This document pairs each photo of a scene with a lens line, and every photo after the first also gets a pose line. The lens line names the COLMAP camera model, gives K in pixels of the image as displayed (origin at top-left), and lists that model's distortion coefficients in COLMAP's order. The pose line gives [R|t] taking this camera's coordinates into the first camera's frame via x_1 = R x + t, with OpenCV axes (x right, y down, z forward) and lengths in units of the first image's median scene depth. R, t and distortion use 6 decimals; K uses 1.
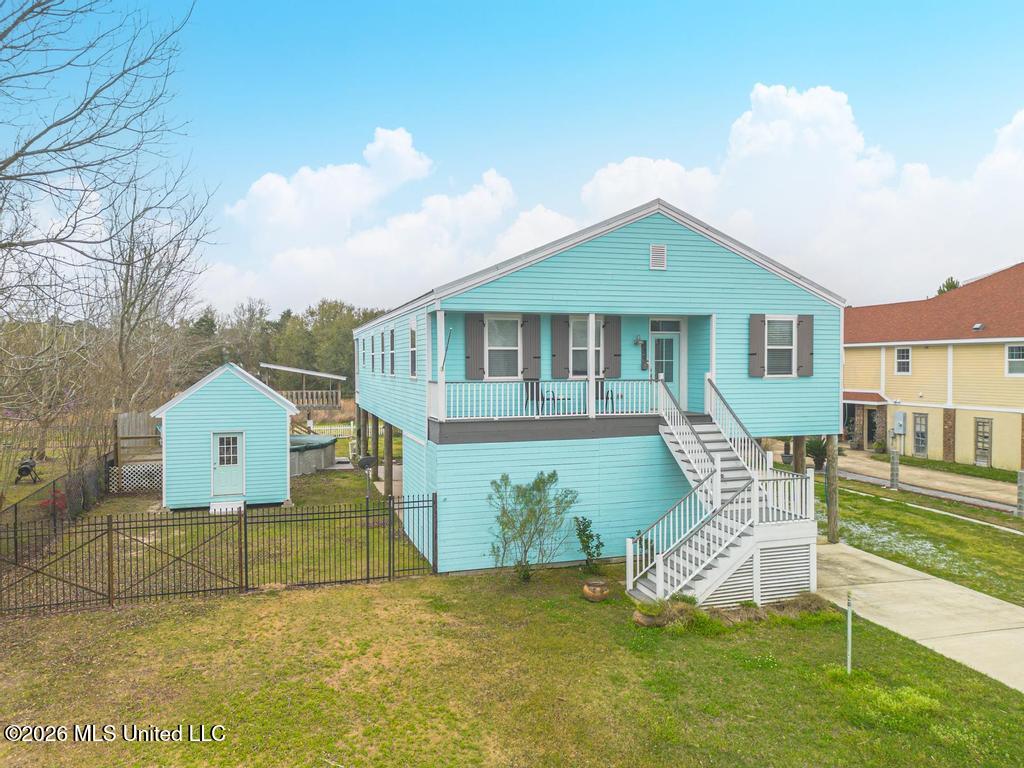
lens RADIAL K [[722.3, 0, 516.1], [0, 722.3, 387.3], [0, 0, 1]] dist [0.088723, -0.092057]
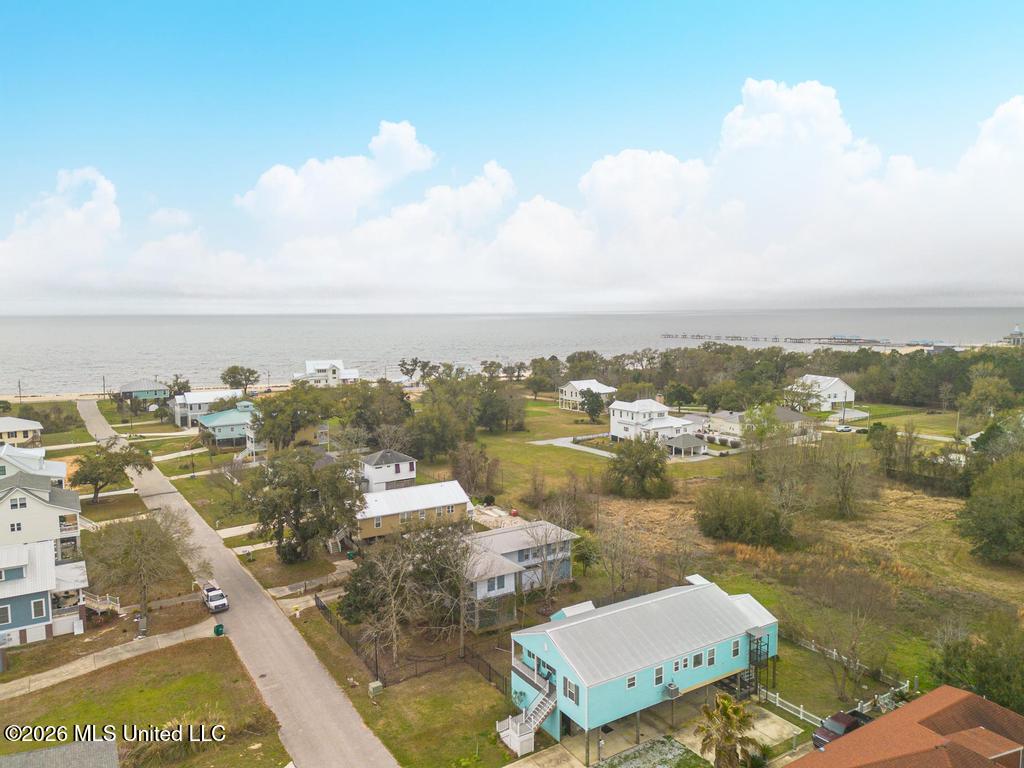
lens RADIAL K [[734.4, 0, 512.0], [0, 734.4, 384.0], [0, 0, 1]] dist [0.088139, -0.096343]
pose [[0.233268, 0.098078, -0.967454, 3.401157], [-0.024911, 0.995177, 0.094882, -1.730222], [0.972093, 0.001967, 0.234586, 0.021156]]
